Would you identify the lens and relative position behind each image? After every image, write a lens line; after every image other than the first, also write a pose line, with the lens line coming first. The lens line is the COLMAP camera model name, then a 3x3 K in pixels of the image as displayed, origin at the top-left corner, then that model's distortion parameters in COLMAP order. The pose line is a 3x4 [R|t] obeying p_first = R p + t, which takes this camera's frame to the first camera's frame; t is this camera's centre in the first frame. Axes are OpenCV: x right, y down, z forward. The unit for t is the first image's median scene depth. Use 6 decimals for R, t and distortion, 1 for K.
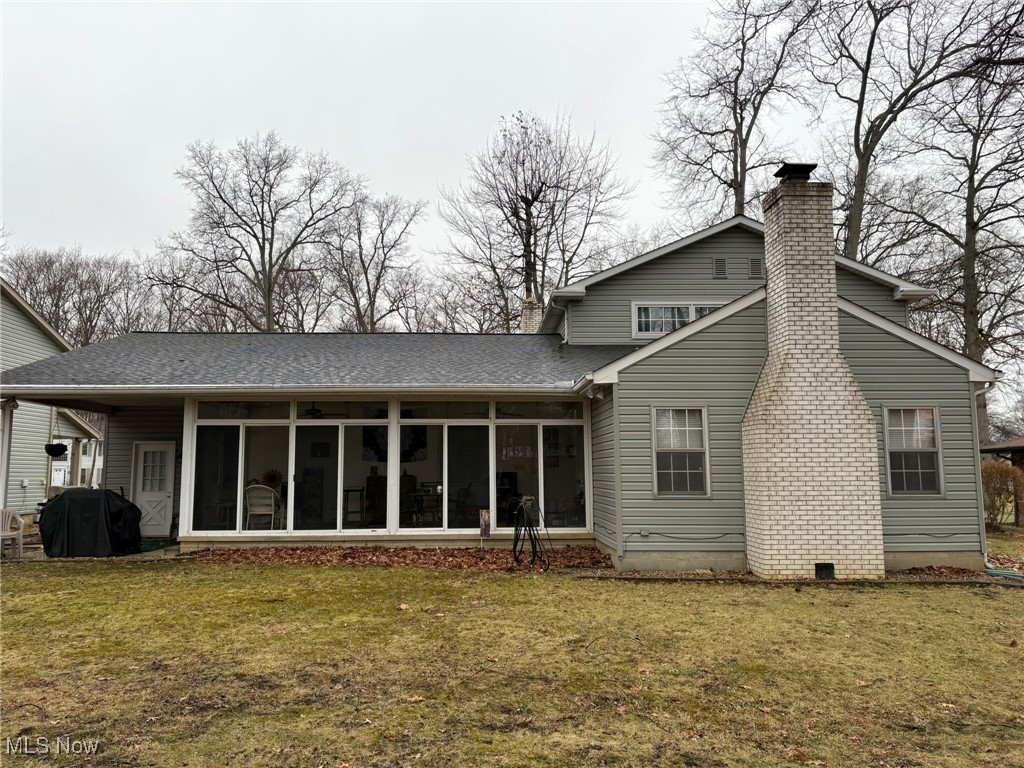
lens RADIAL K [[772.9, 0, 510.1], [0, 772.9, 385.1], [0, 0, 1]] dist [0.059665, -0.052564]
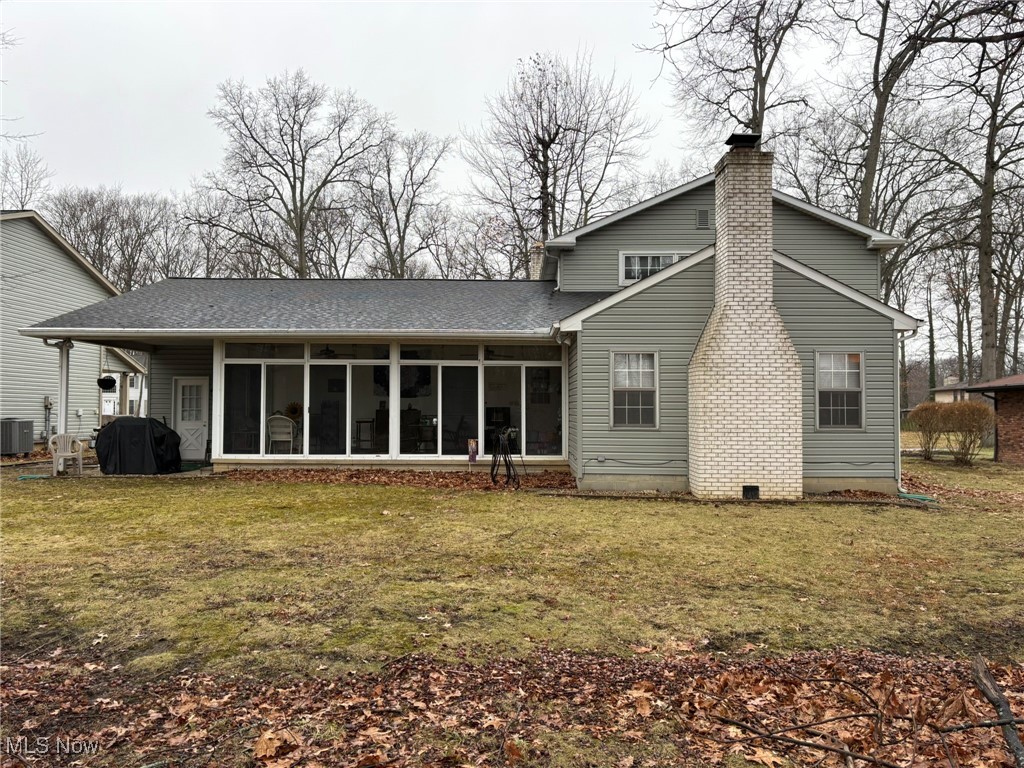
lens RADIAL K [[772.9, 0, 511.0], [0, 772.9, 384.4], [0, 0, 1]] dist [0.059665, -0.052564]
pose [[0.998968, 0.007184, -0.044840, 0.071489], [-0.003482, 0.996618, 0.082095, -0.013732], [0.045278, -0.081854, 0.995615, -0.127500]]
